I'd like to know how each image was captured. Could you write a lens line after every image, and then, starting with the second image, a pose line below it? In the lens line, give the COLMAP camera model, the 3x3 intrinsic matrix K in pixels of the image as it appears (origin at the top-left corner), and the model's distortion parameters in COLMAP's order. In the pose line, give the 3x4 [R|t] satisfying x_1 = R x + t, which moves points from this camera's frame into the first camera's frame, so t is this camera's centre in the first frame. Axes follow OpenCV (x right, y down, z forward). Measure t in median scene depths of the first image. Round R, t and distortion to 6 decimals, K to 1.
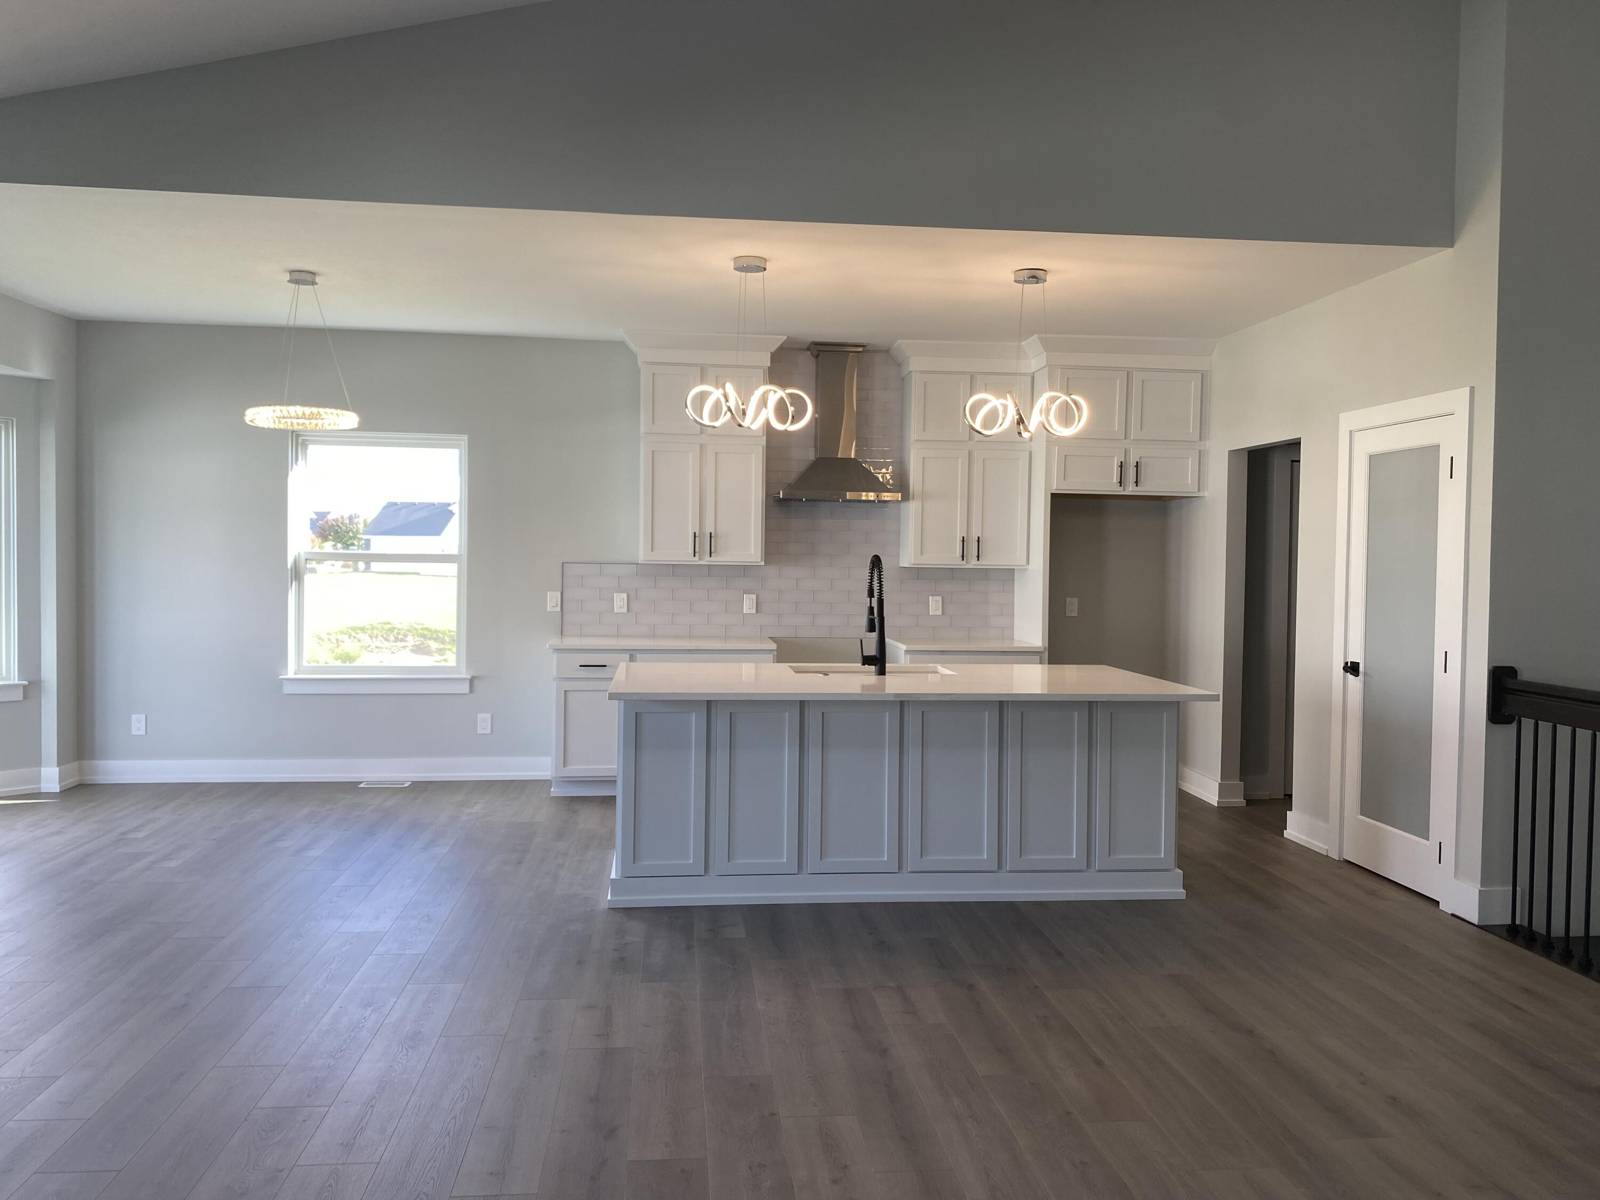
lens RADIAL K [[1246.0, 0, 800.0], [0, 1246.0, 600.0], [0, 0, 1]] dist [0.151509, -0.155495]
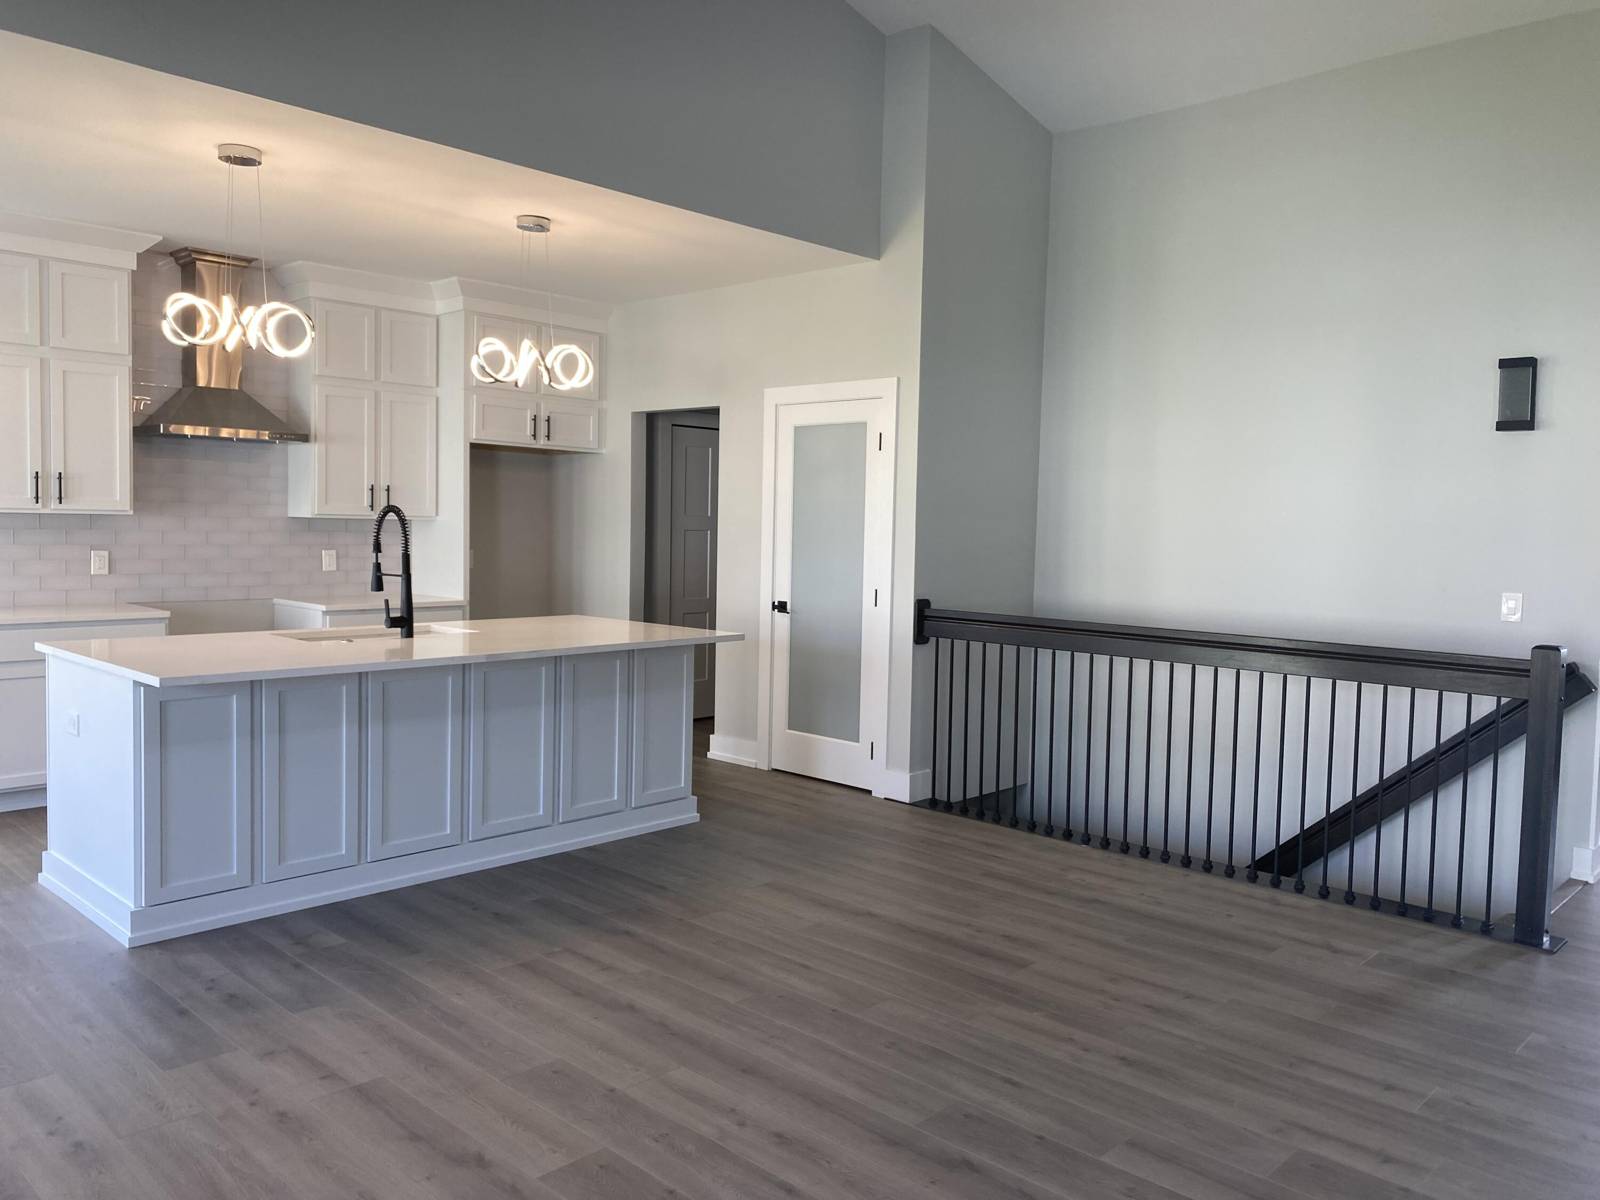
lens RADIAL K [[1246.0, 0, 800.0], [0, 1246.0, 600.0], [0, 0, 1]] dist [0.151509, -0.155495]
pose [[0.778107, -0.040184, 0.626845, -0.306226], [0.014252, 0.998824, 0.046338, -0.006802], [-0.627970, -0.027122, 0.777765, 0.100948]]
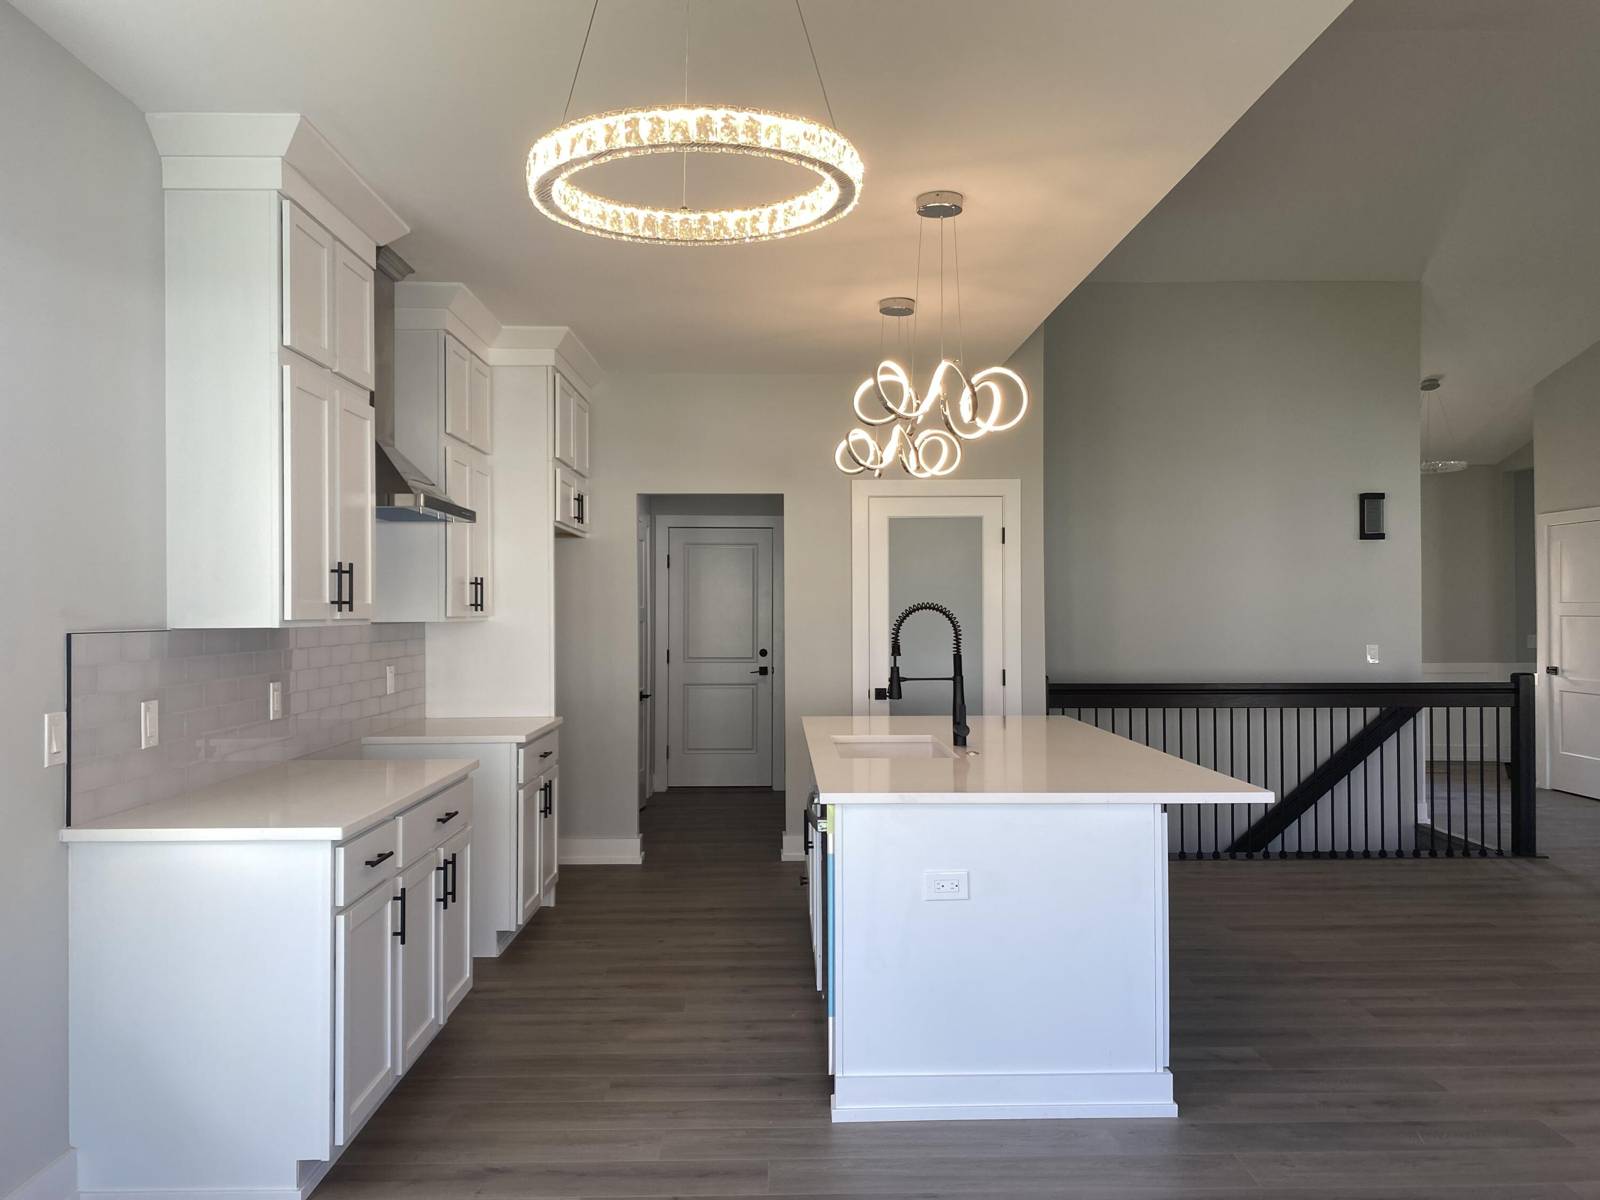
lens RADIAL K [[1221.6, 0, 795.0], [0, 1221.6, 565.9], [0, 0, 1]] dist [-0.022378, -0.000225]
pose [[0.095839, 0.017203, 0.995248, -0.792747], [0.046467, 0.998683, -0.021736, -0.048939], [-0.994312, 0.048329, 0.094913, 1.068953]]
